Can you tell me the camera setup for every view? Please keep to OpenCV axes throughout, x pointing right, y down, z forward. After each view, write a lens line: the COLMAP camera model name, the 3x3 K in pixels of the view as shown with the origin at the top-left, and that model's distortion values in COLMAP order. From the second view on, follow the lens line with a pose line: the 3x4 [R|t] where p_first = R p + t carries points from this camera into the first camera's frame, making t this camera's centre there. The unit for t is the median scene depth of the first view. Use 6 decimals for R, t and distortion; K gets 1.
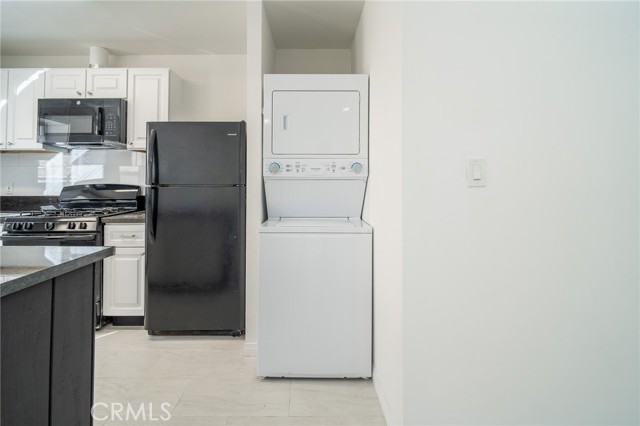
lens RADIAL K [[309.3, 0, 313.4], [0, 309.3, 174.9], [0, 0, 1]] dist [-0.005040, -0.001571]
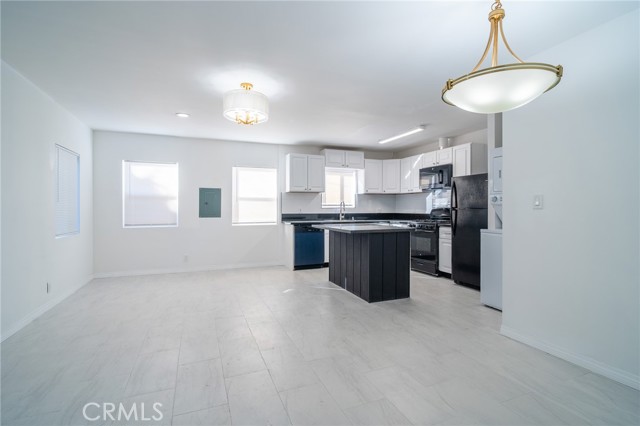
lens RADIAL K [[305.2, 0, 321.2], [0, 305.2, 206.4], [0, 0, 1]] dist [-0.001530, -0.000379]
pose [[0.371327, -0.003318, -0.928496, 0.918517], [0.021617, 0.999753, 0.005073, -0.009444], [0.928251, -0.021955, 0.371307, -0.492519]]
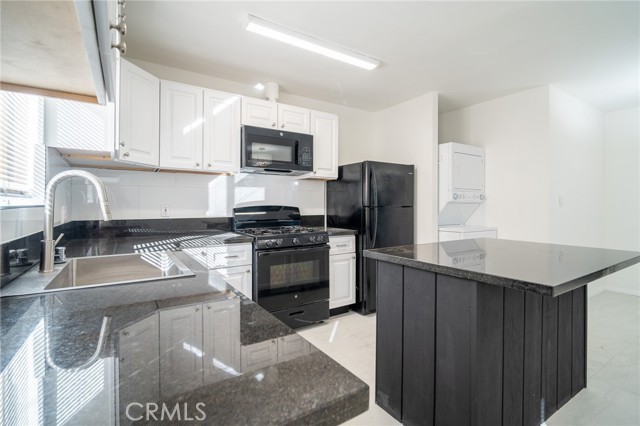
lens RADIAL K [[301.9, 0, 320.8], [0, 301.9, 204.6], [0, 0, 1]] dist [0.001516, -0.000456]
pose [[0.845498, 0.002948, 0.533970, -1.307794], [-0.016629, 0.999645, 0.020811, -0.000039], [-0.533720, -0.026475, 0.845247, -0.027328]]
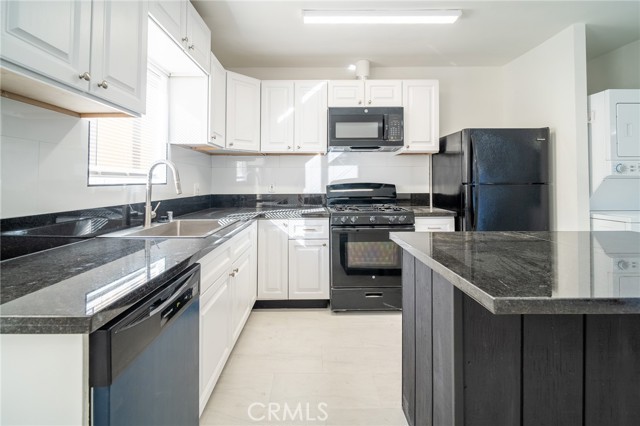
lens RADIAL K [[309.3, 0, 313.4], [0, 309.3, 174.9], [0, 0, 1]] dist [-0.005040, -0.001571]
pose [[0.999884, -0.002470, -0.015021, -0.995927], [0.002510, 0.999993, 0.002625, -0.002997], [0.015014, -0.002663, 0.999884, -0.145415]]
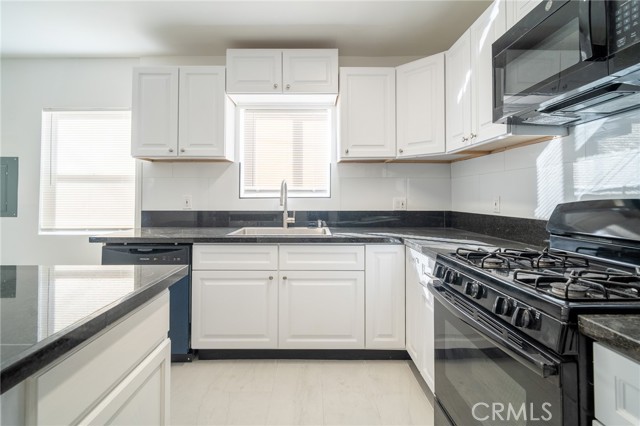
lens RADIAL K [[301.4, 0, 314.0], [0, 301.4, 189.1], [0, 0, 1]] dist [0.002362, 0.000150]
pose [[-0.010967, -0.029296, -0.999511, -0.385708], [0.023438, 0.999289, -0.029547, 0.024455], [0.999665, -0.023751, -0.010272, 0.729023]]
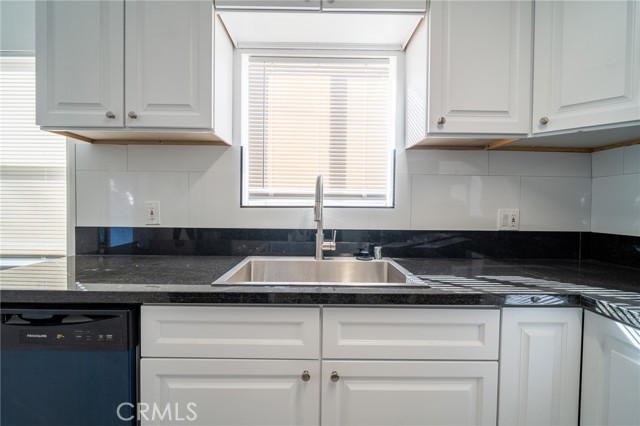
lens RADIAL K [[295.8, 0, 320.0], [0, 295.8, 213.0], [0, 0, 1]] dist [-0.001957, -0.001113]
pose [[-0.003024, 0.024227, -0.999702, -0.827383], [0.012748, 0.999626, 0.024187, 0.018654], [0.999914, -0.012671, -0.003332, 0.621809]]
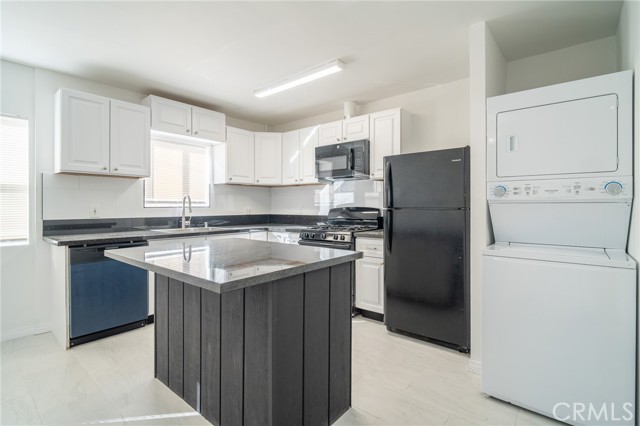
lens RADIAL K [[305.2, 0, 321.2], [0, 305.2, 206.4], [0, 0, 1]] dist [-0.001530, -0.000379]
pose [[0.763389, 0.000991, -0.645939, 0.047594], [0.015975, 0.999664, 0.020414, -0.001904], [0.645742, -0.025903, 0.763116, -0.079083]]
